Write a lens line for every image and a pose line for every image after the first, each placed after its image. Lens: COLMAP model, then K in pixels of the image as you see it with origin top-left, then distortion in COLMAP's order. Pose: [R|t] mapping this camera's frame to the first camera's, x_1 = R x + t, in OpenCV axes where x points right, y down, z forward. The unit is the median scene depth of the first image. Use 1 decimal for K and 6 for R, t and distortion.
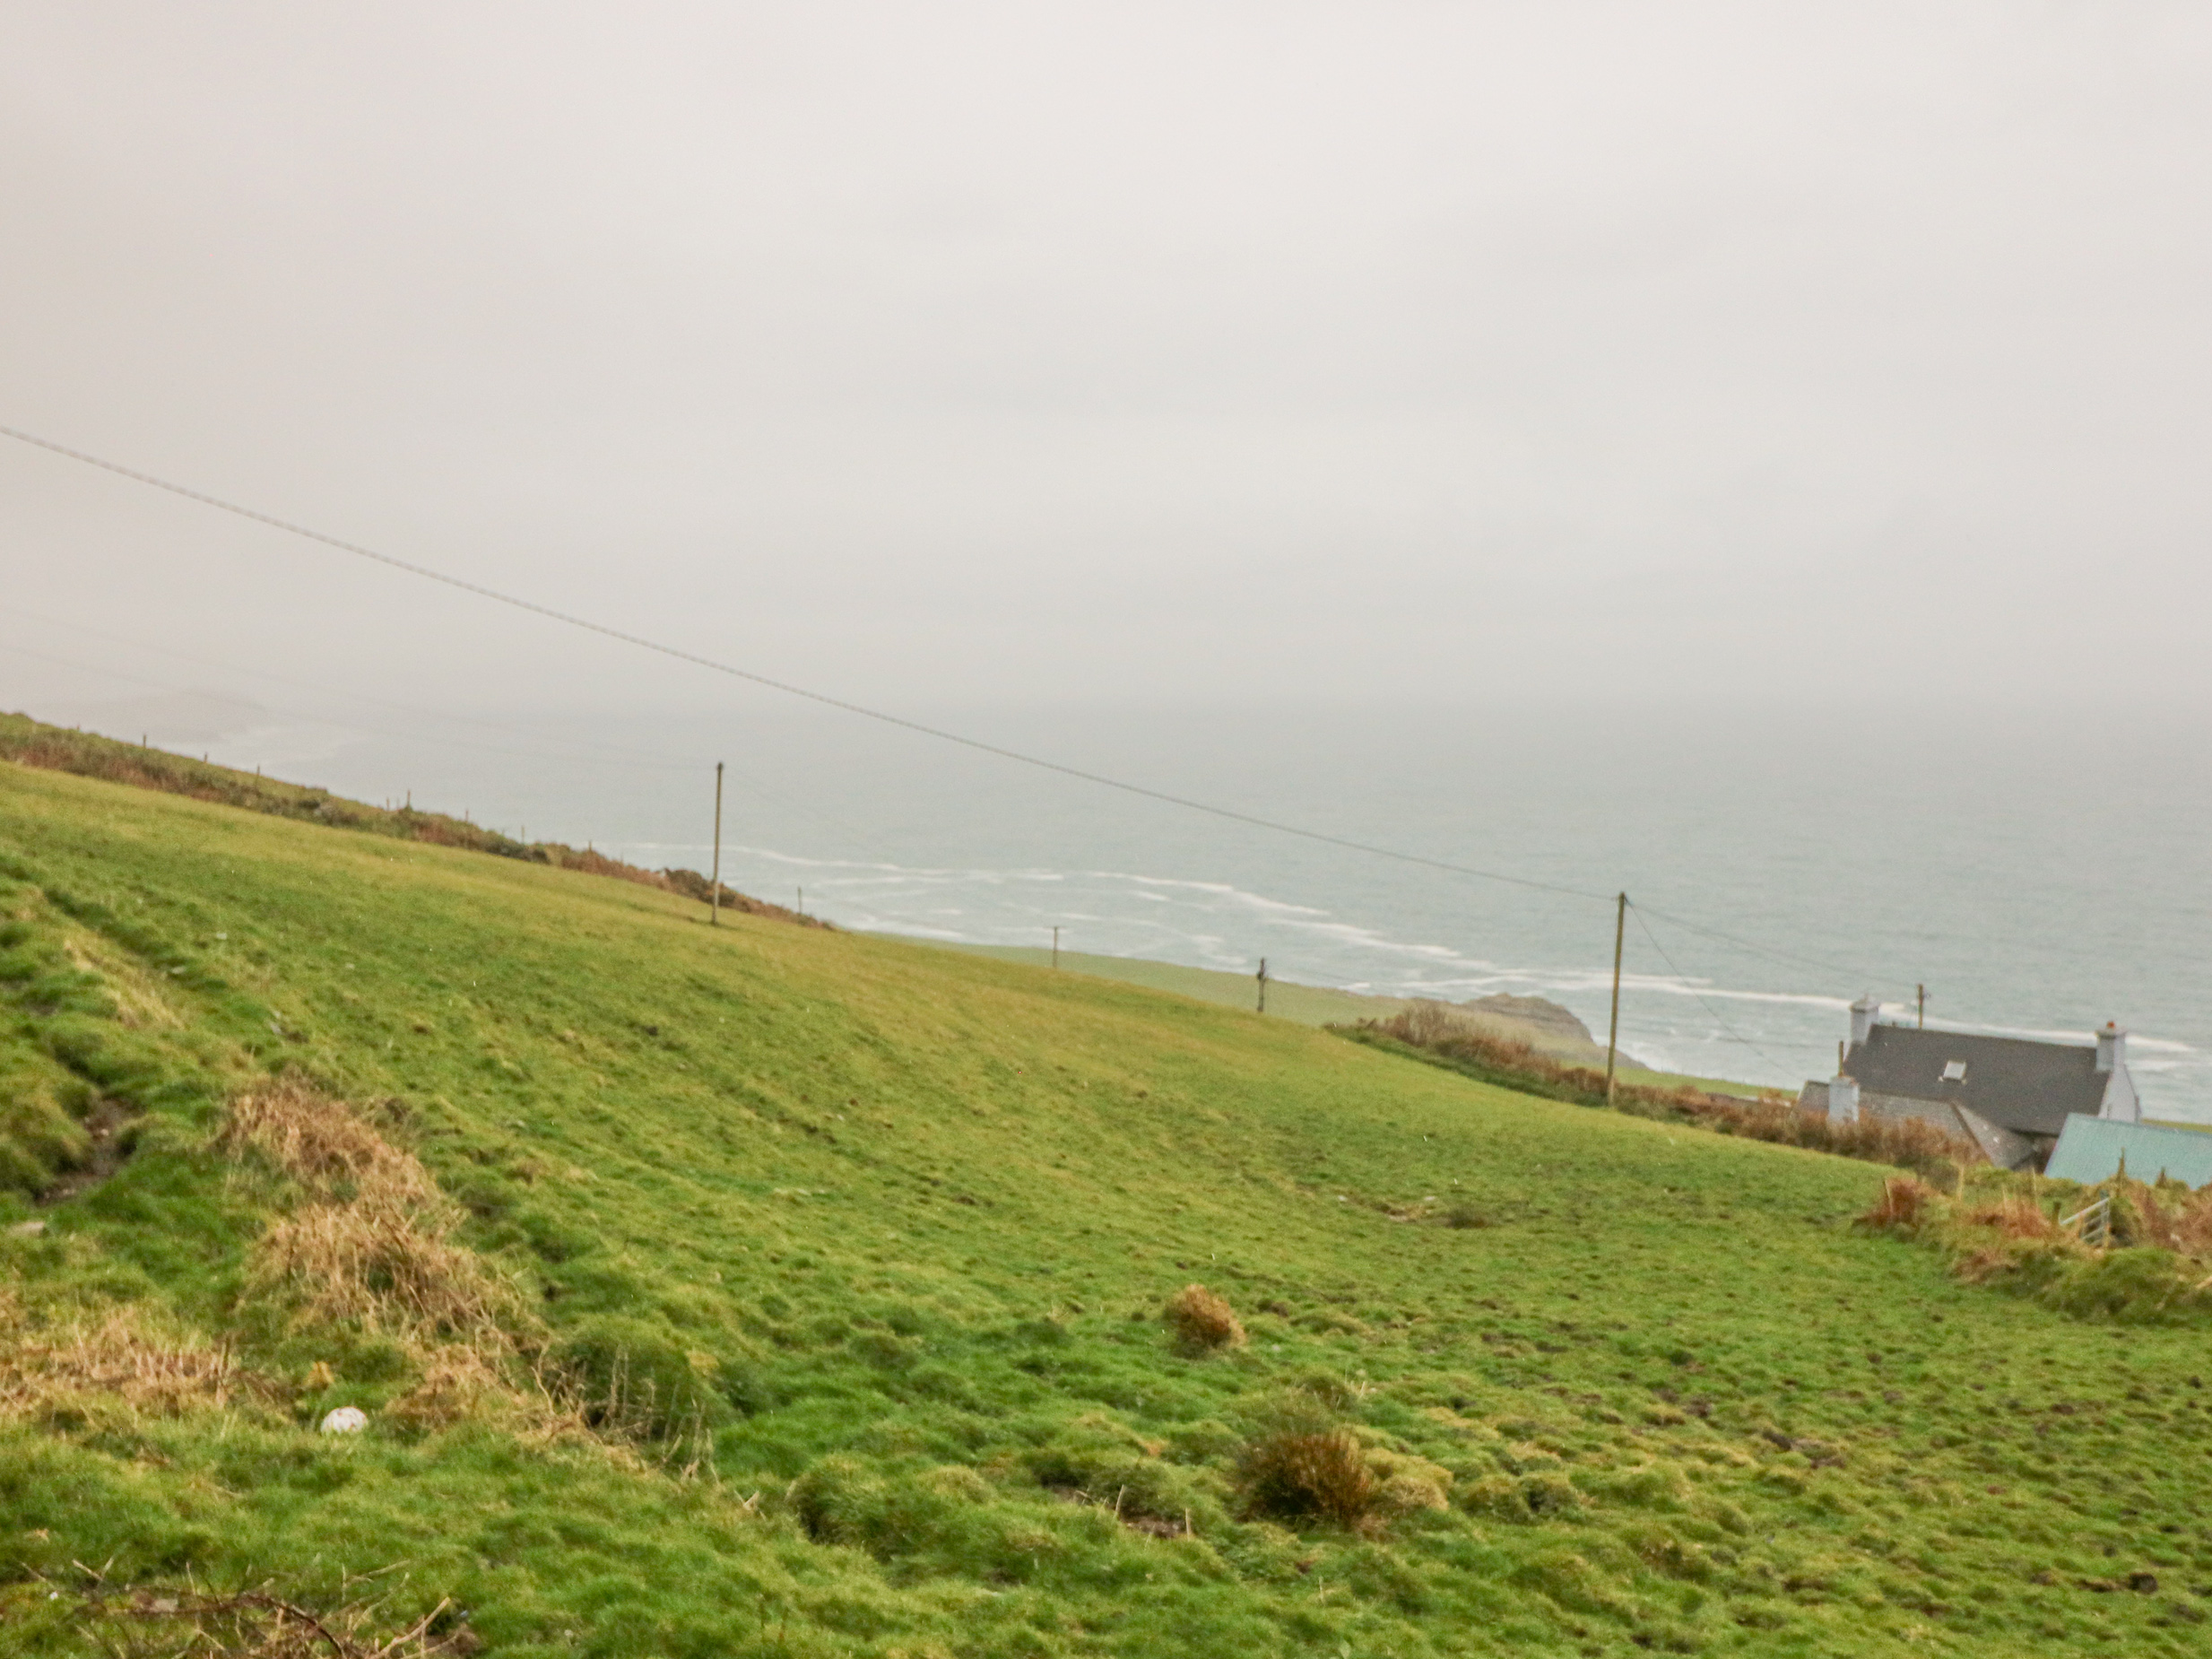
lens RADIAL K [[2088.1, 0, 1096.8], [0, 2088.1, 820.5], [0, 0, 1]] dist [0.003142, 0.000000]
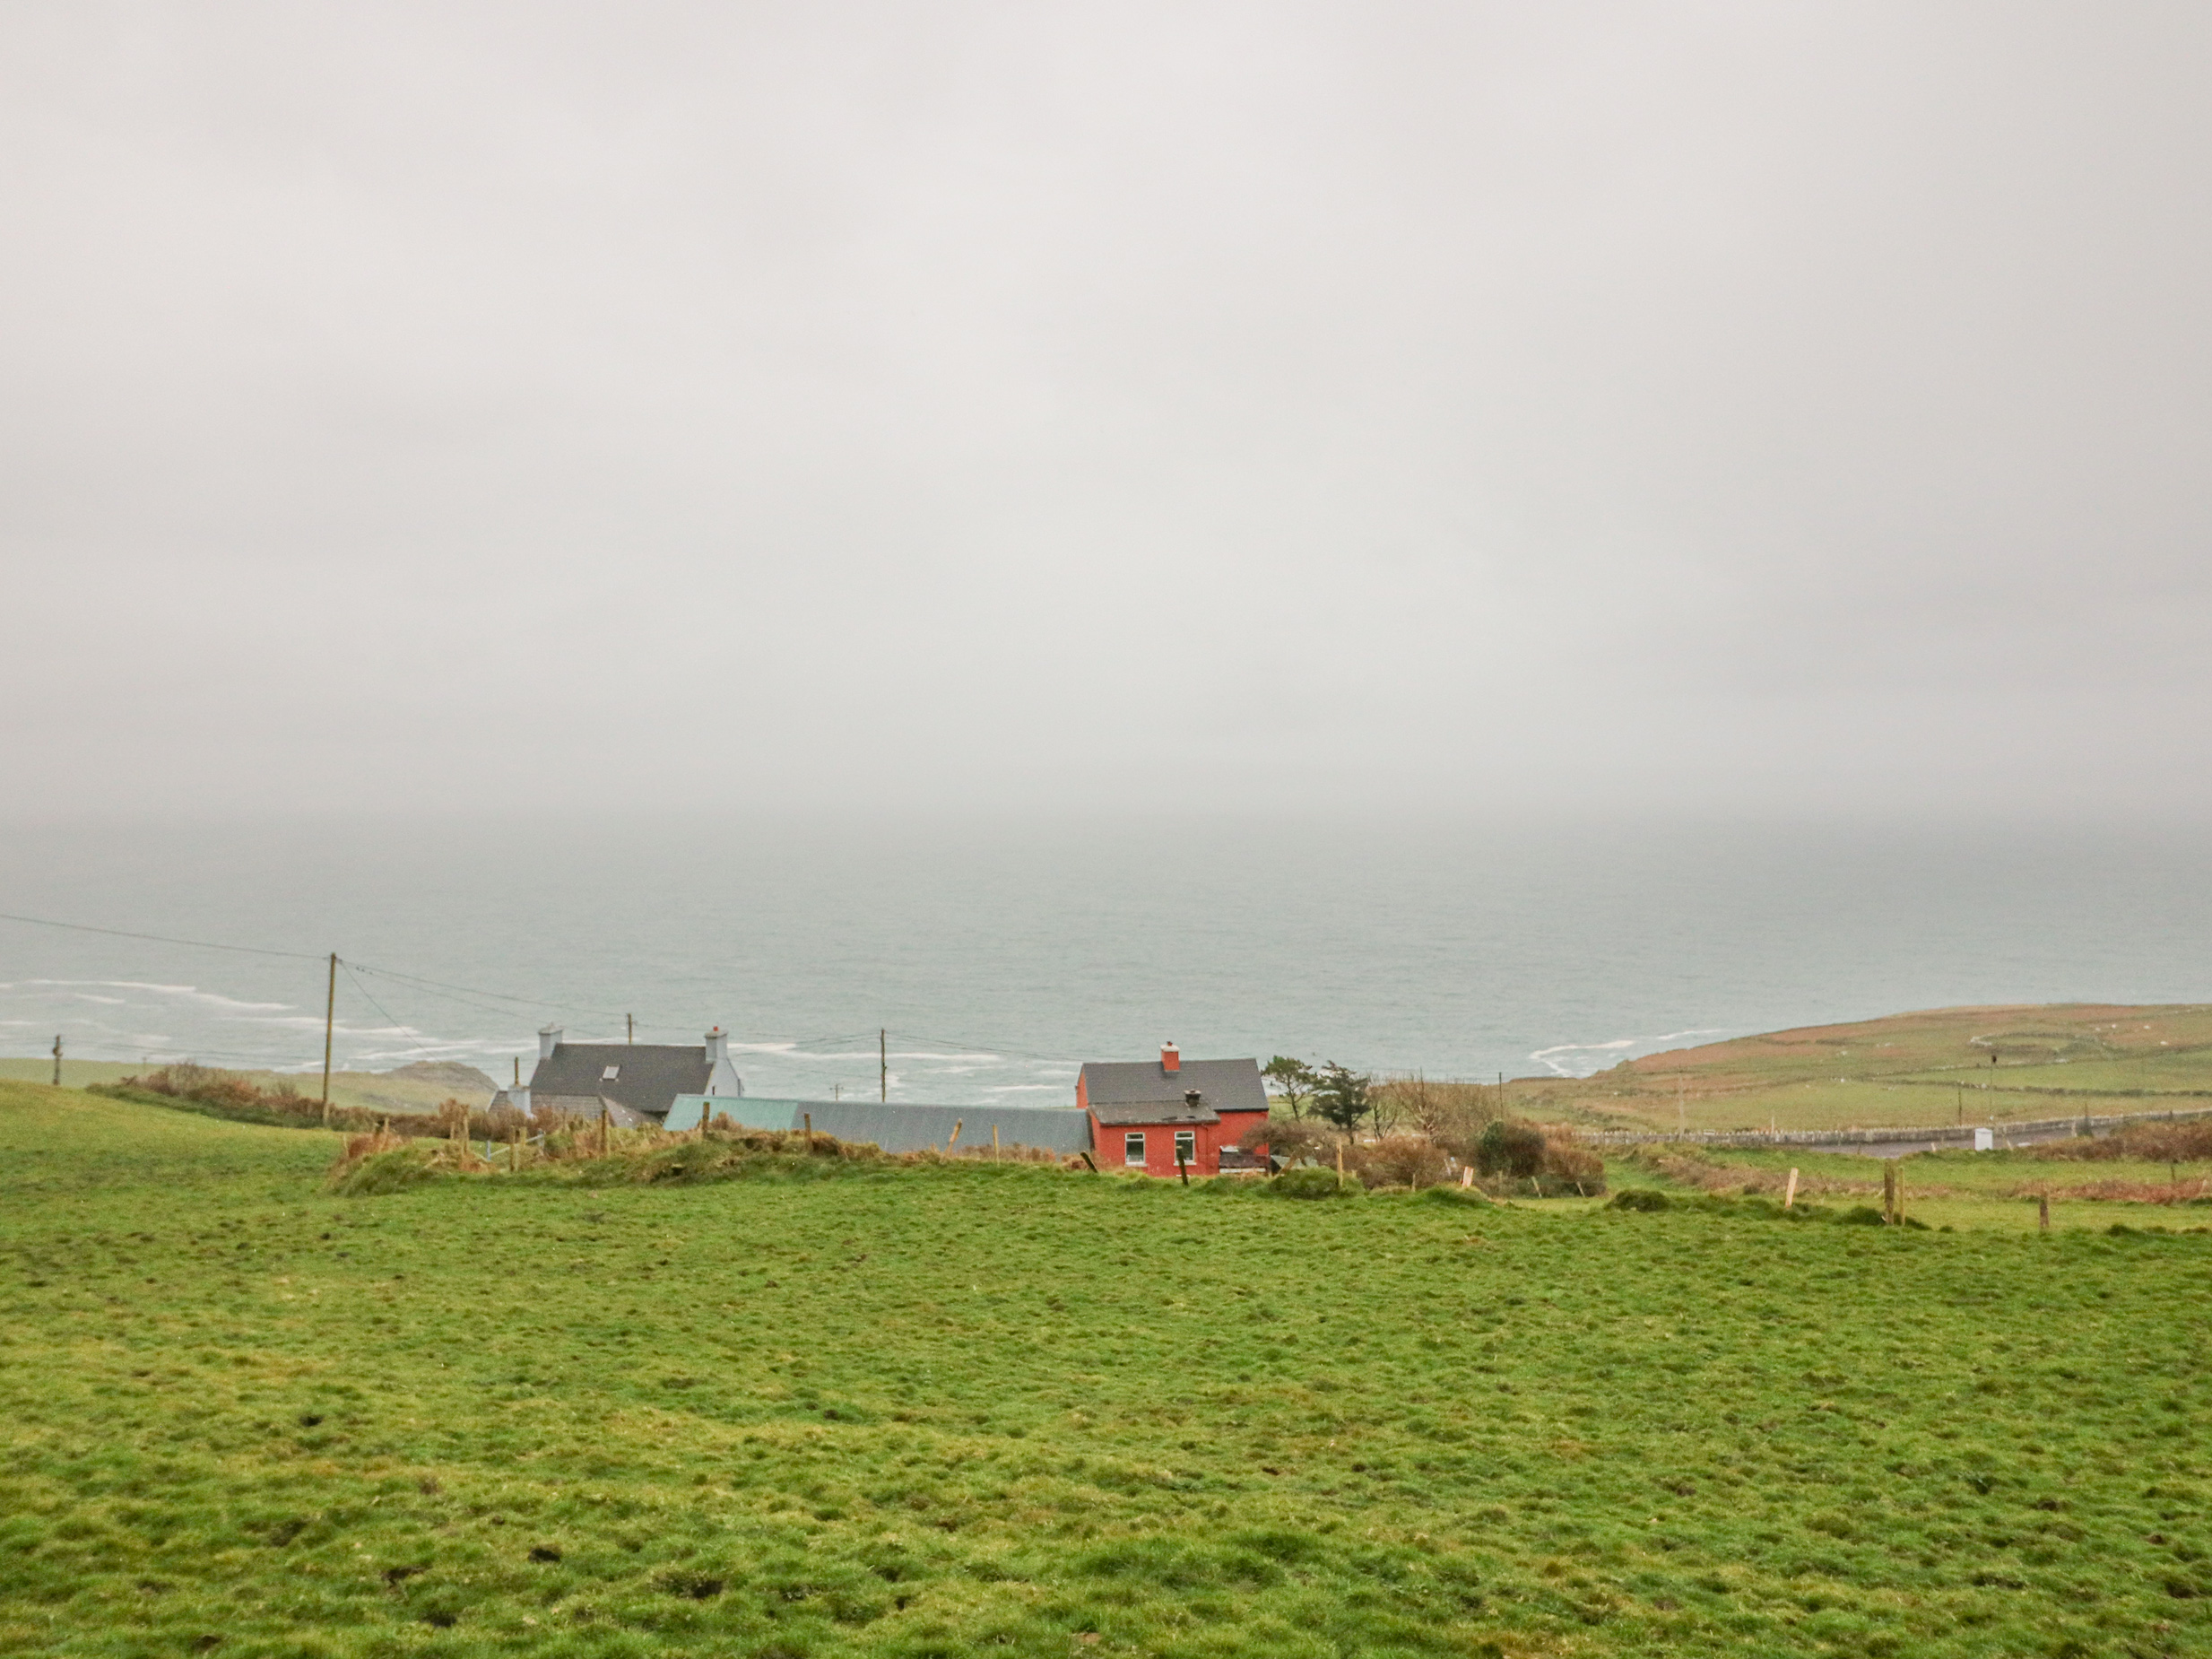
lens RADIAL K [[1698.5, 0, 1109.1], [0, 1698.5, 830.7], [0, 0, 1]] dist [0.005082, -0.006867]
pose [[0.838611, -0.014797, 0.544530, 0.100599], [0.038570, 0.998735, -0.032261, 0.013464], [-0.543364, 0.048057, 0.838121, -0.121654]]
